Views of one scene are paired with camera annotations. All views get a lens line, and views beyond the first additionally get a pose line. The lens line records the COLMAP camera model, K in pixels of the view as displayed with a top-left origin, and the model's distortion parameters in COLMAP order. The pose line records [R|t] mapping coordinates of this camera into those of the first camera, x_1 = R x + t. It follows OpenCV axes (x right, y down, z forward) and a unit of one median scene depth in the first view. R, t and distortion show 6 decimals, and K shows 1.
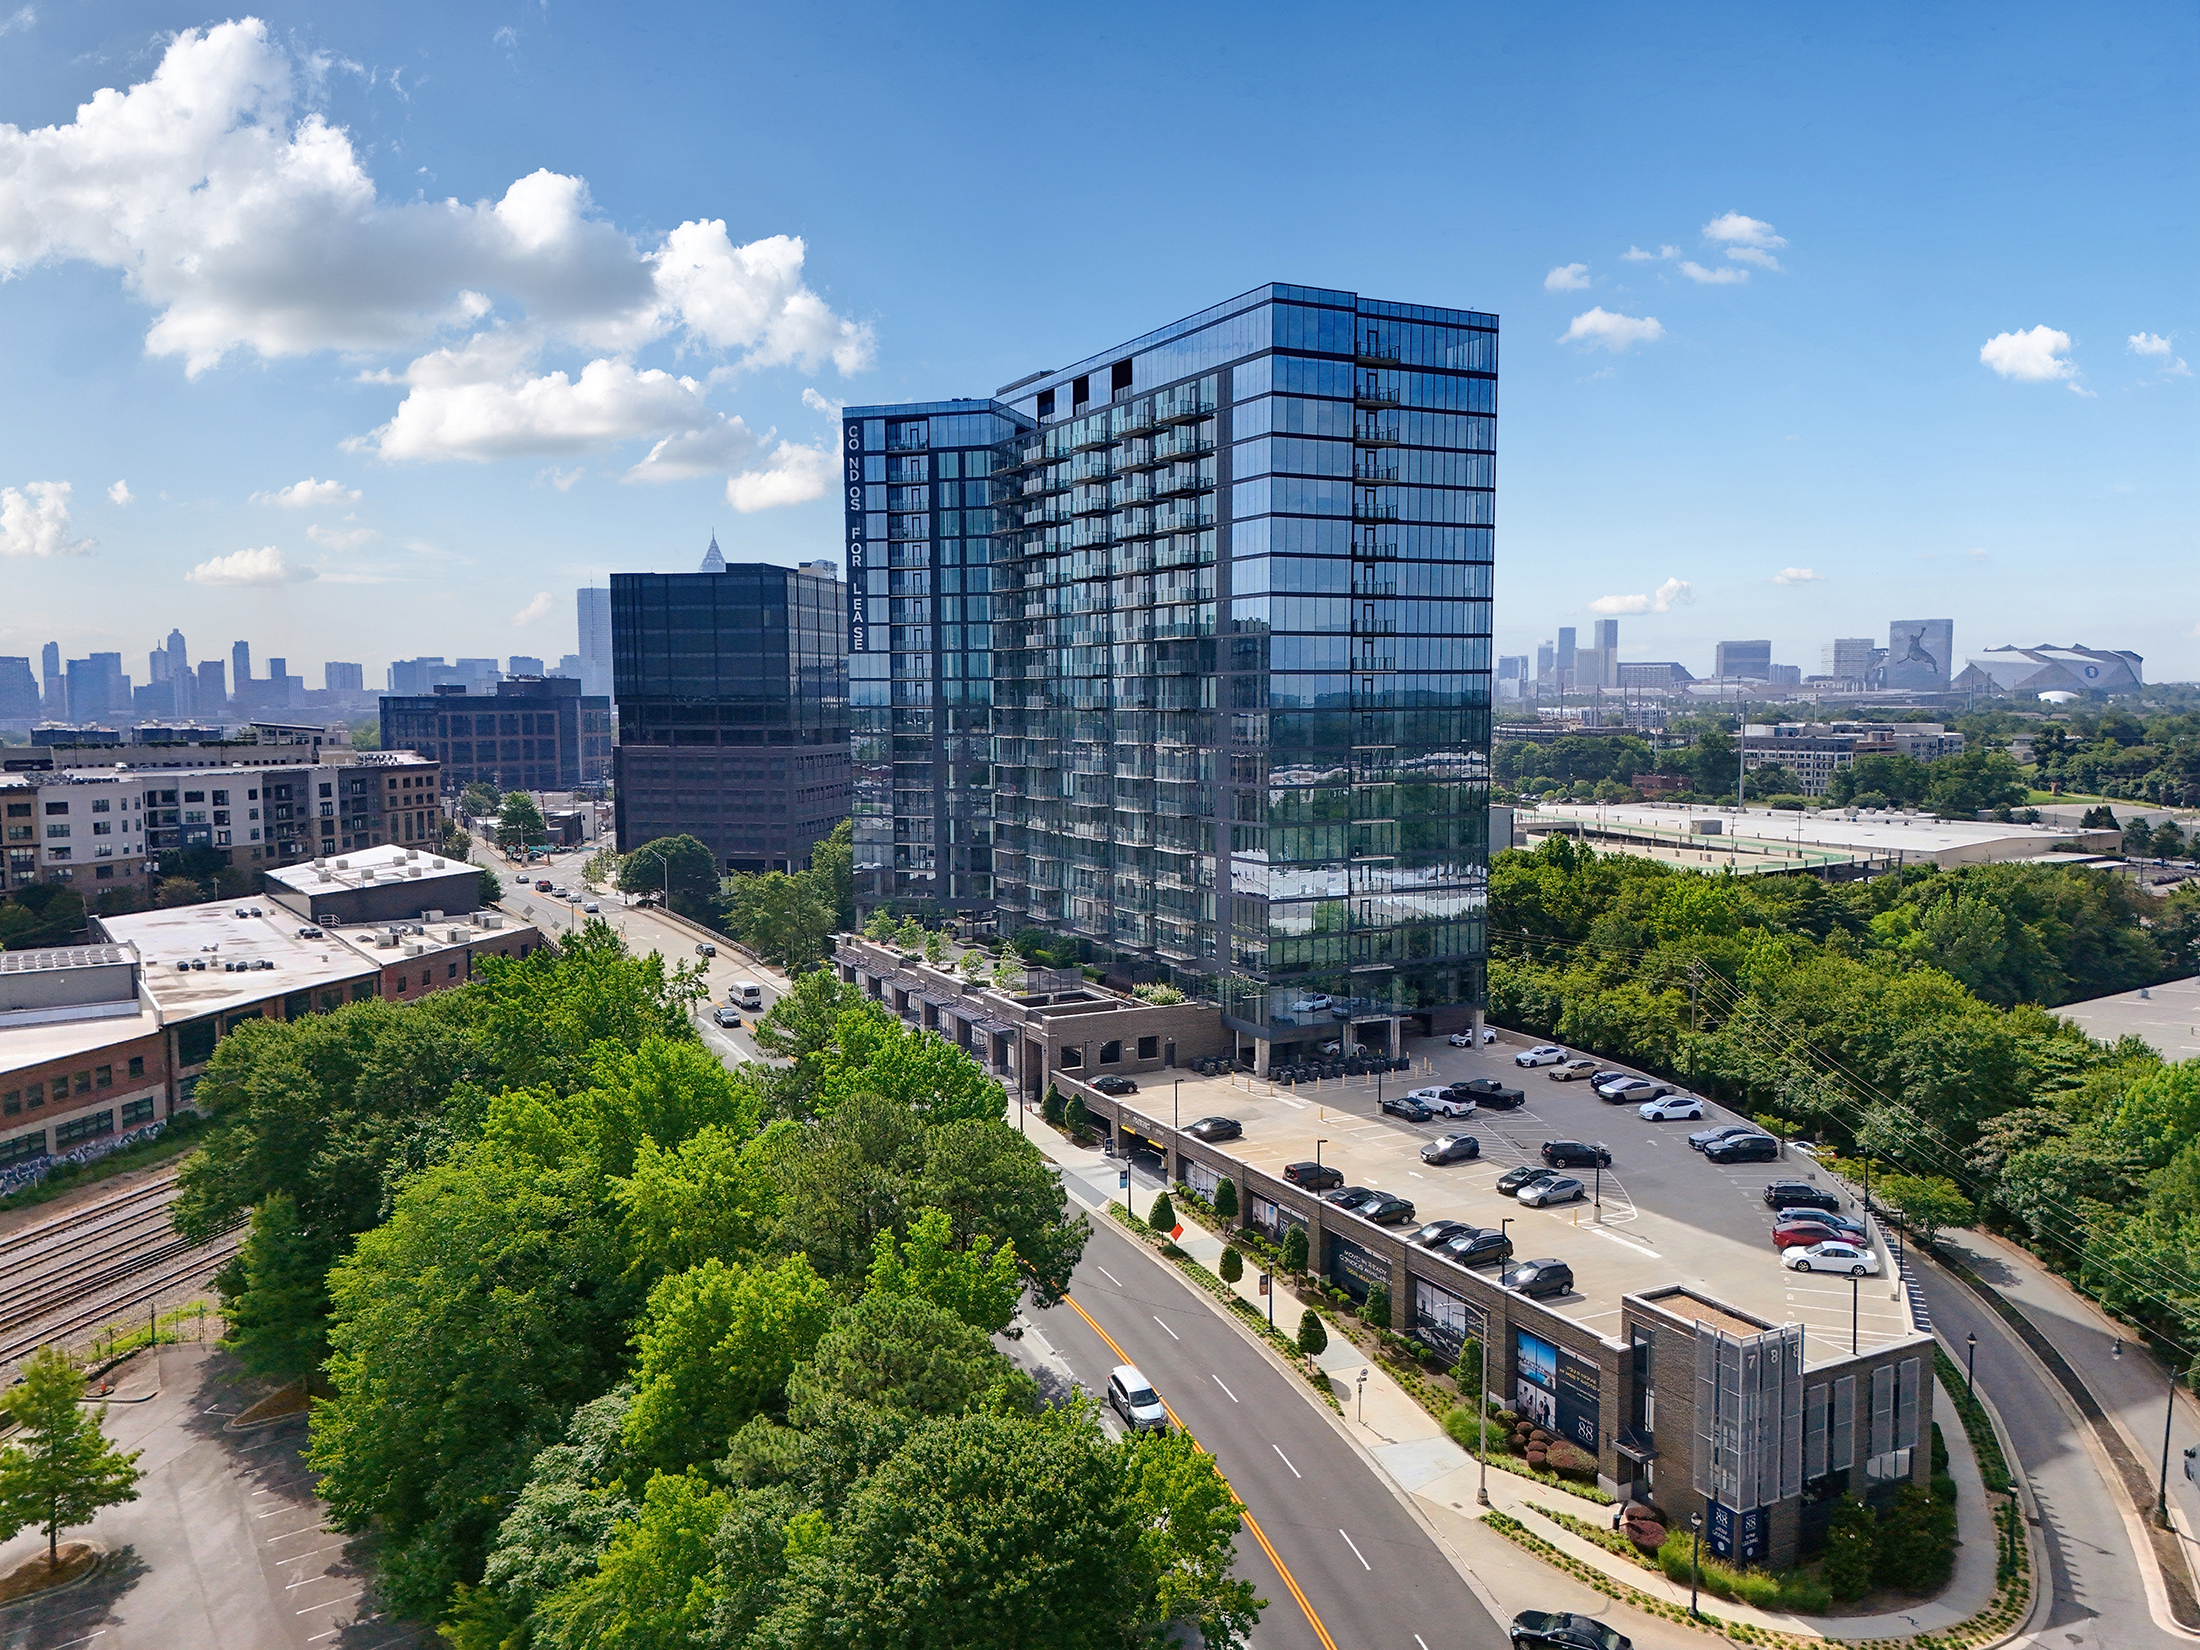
lens RADIAL K [[1636.2, 0, 1113.8], [0, 1636.2, 815.6], [0, 0, 1]] dist [0.100617, -0.113688]
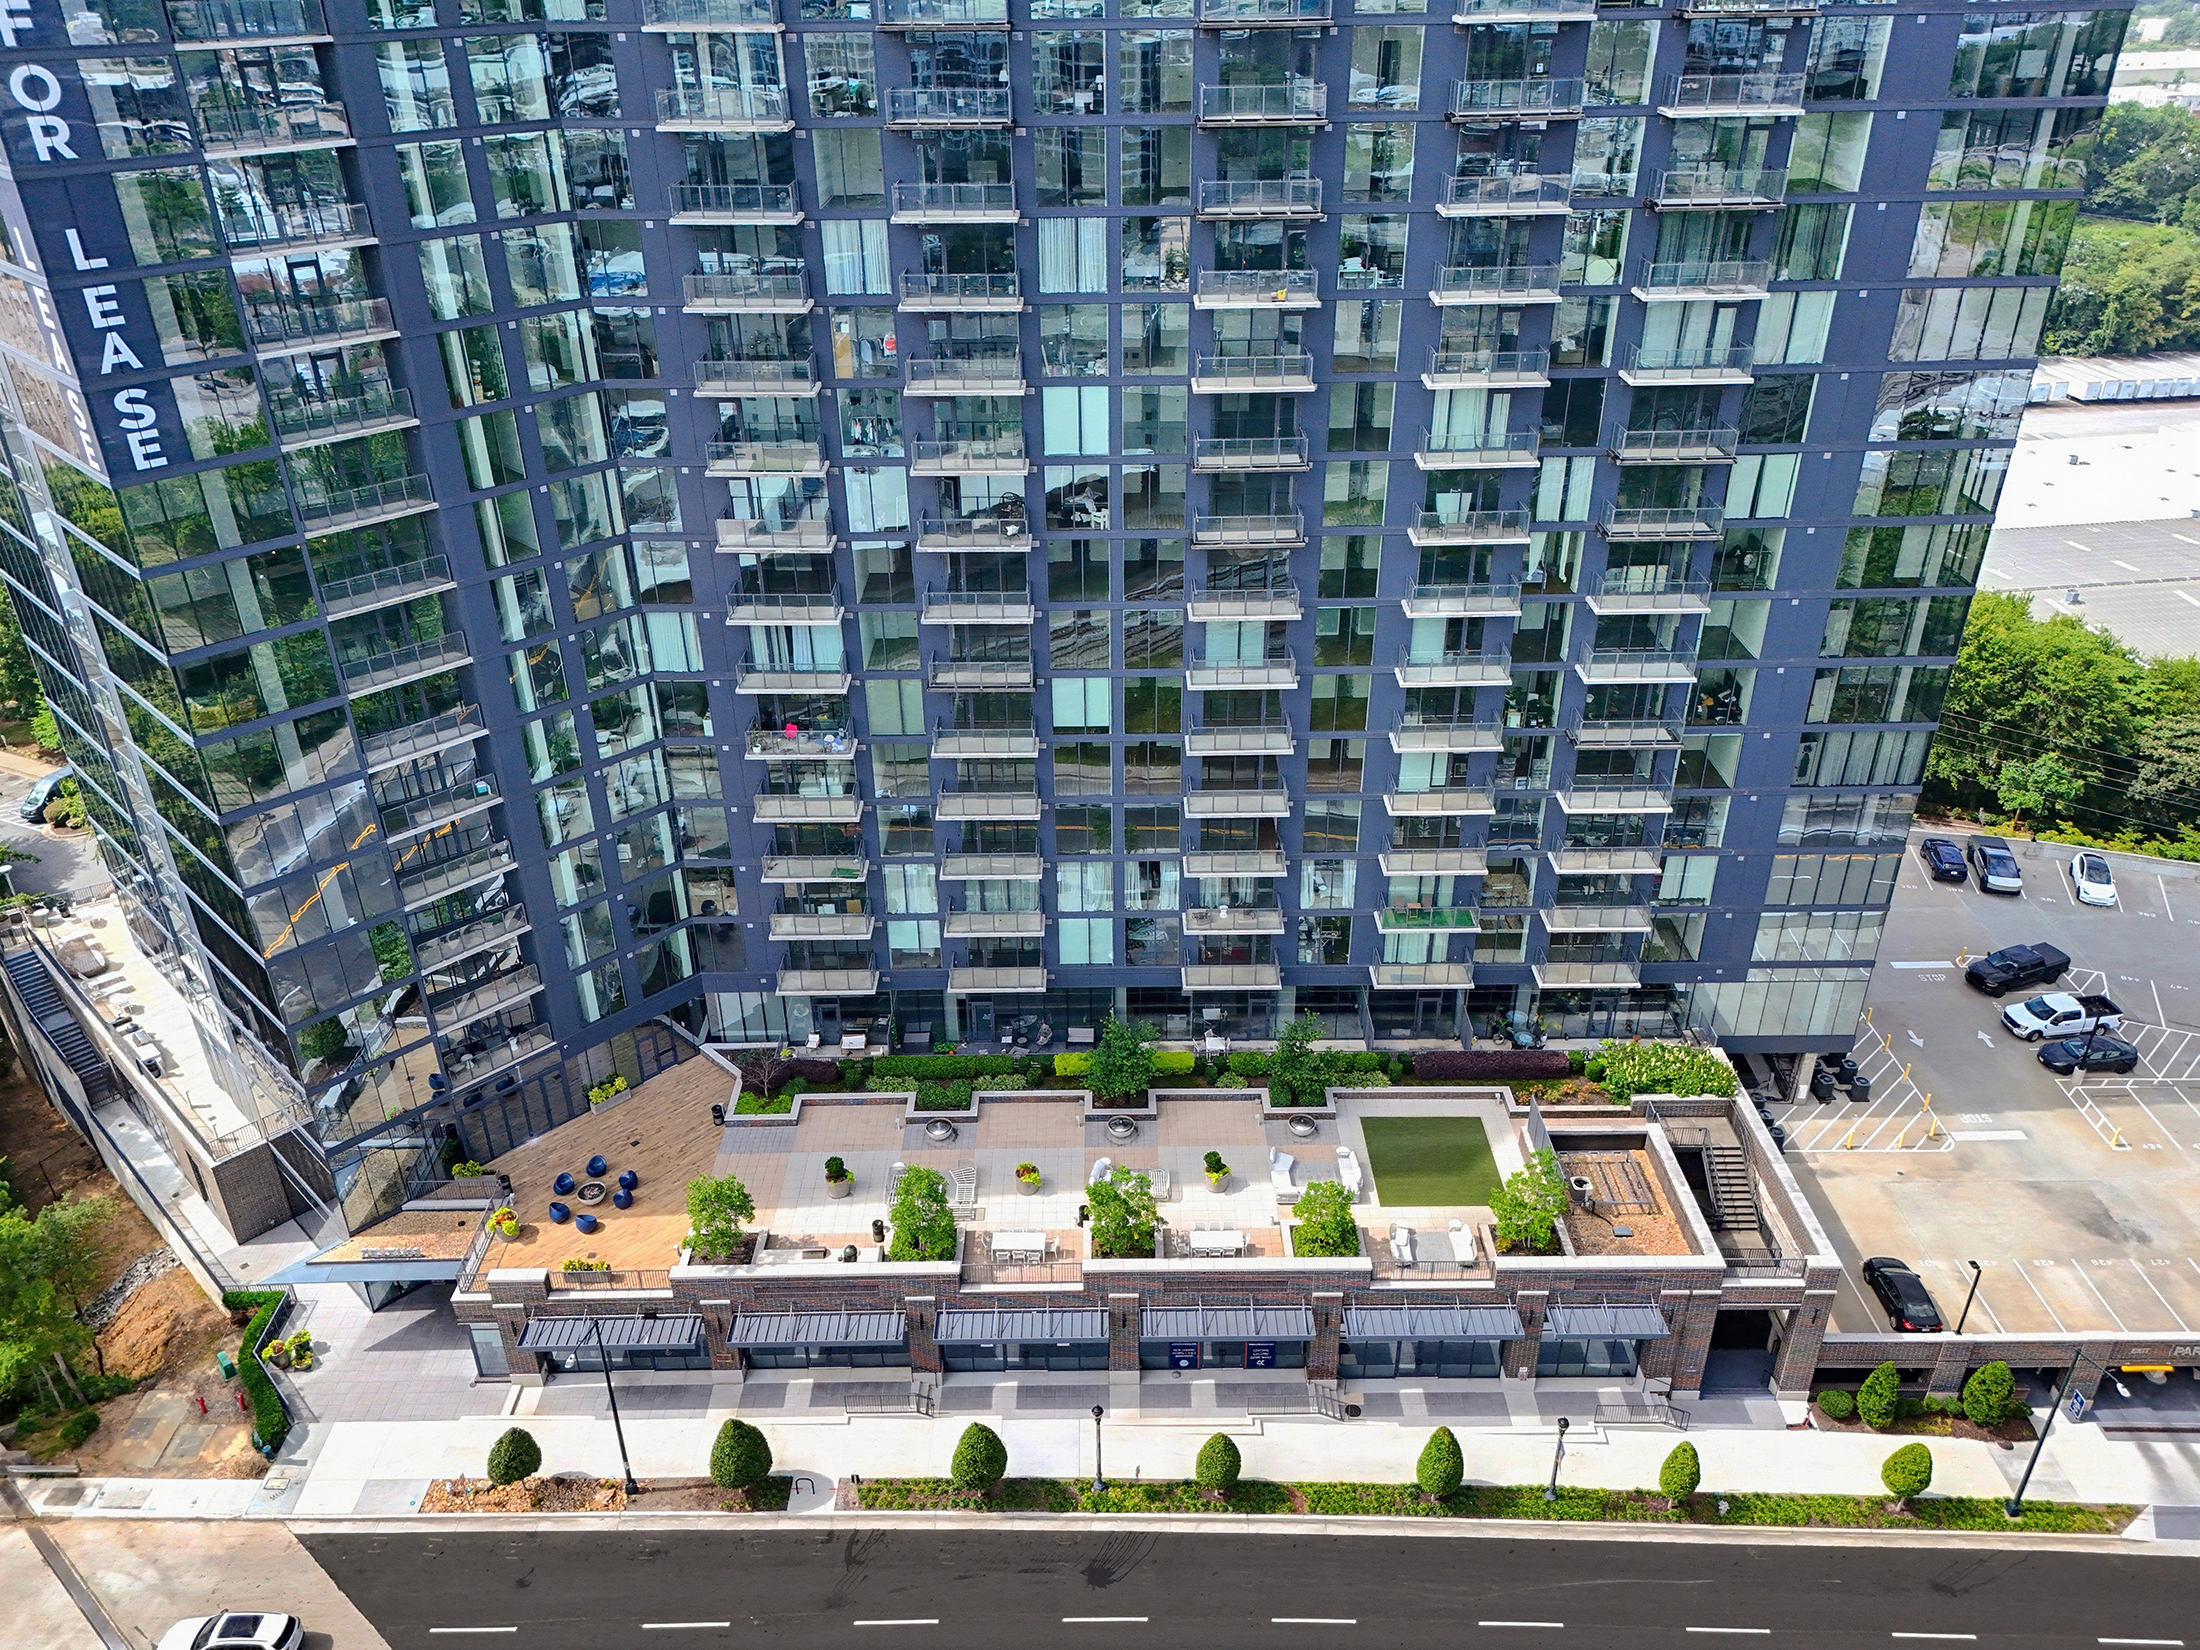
lens RADIAL K [[1666.8, 0, 1100.0], [0, 1666.8, 825.0], [0, 0, 1]] dist [0.044669, -0.006605]
pose [[0.449093, -0.437988, 0.778770, -0.345646], [0.067591, 0.885765, 0.459185, -0.173807], [-0.890925, -0.153579, 0.427395, 0.726935]]
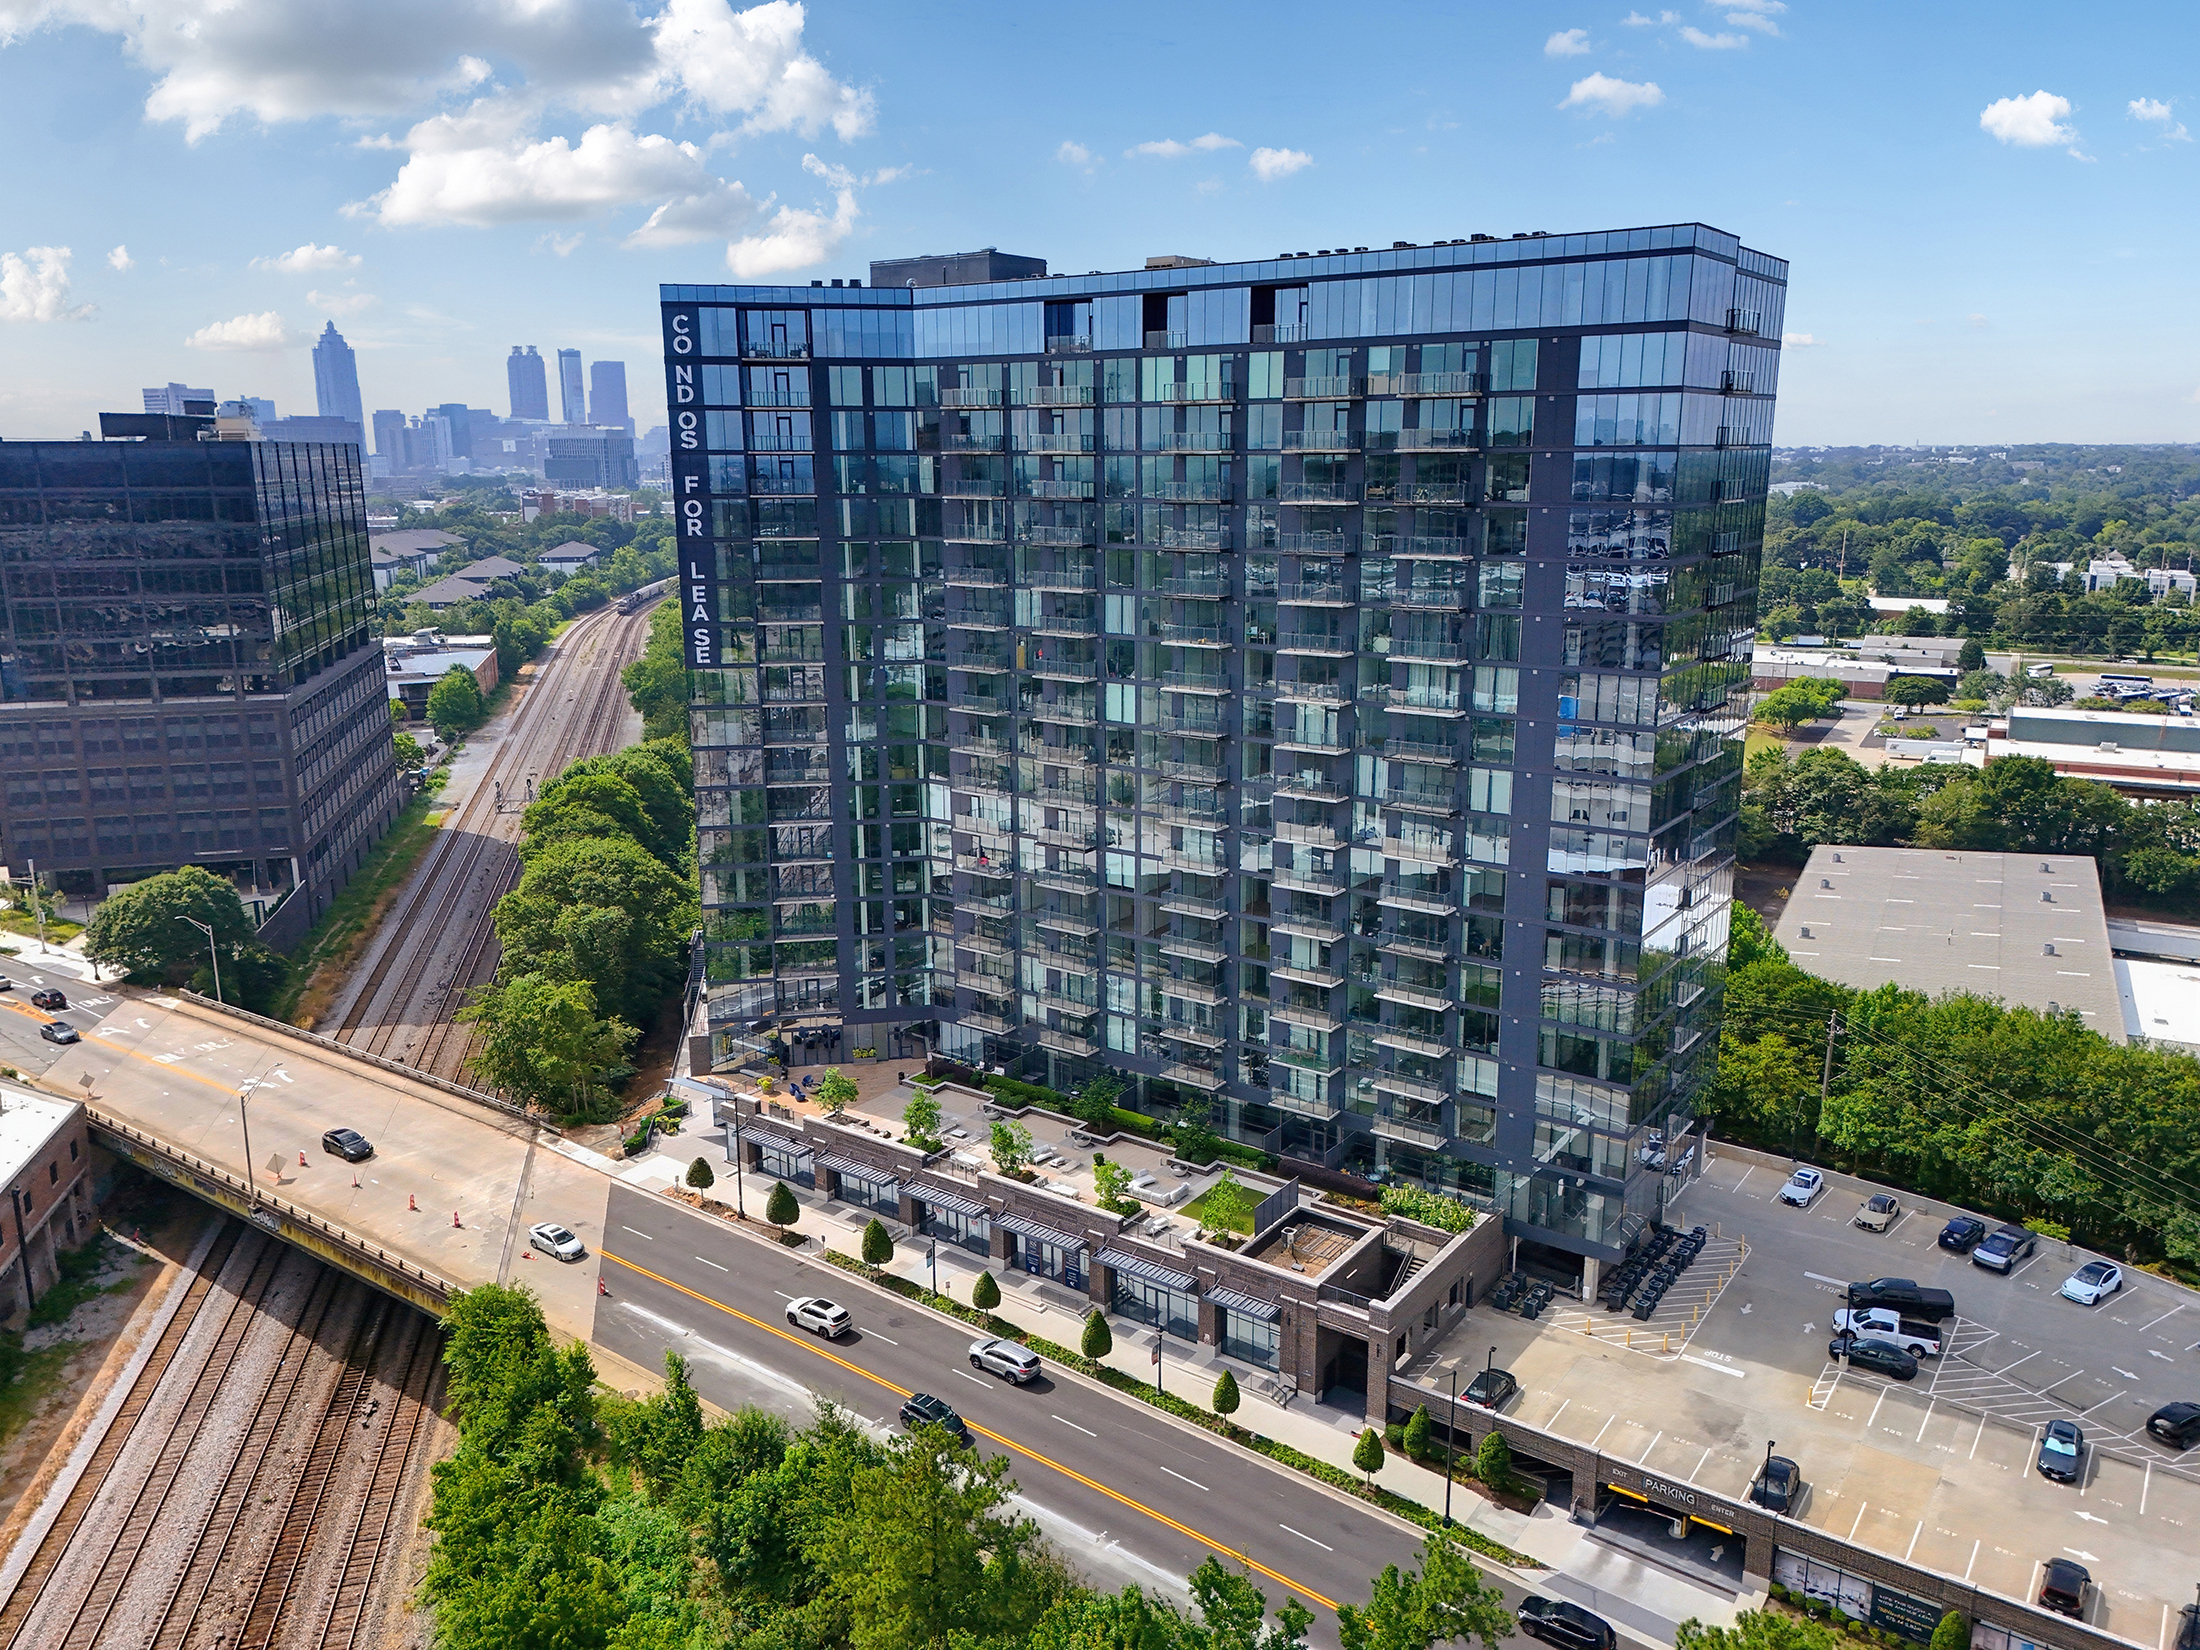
lens RADIAL K [[1636.2, 0, 1113.8], [0, 1636.2, 815.6], [0, 0, 1]] dist [0.100617, -0.113688]
pose [[0.889474, -0.100213, 0.445863, -0.315414], [0.032958, 0.987186, 0.156132, -0.140918], [-0.455796, -0.124180, 0.881379, 0.339391]]
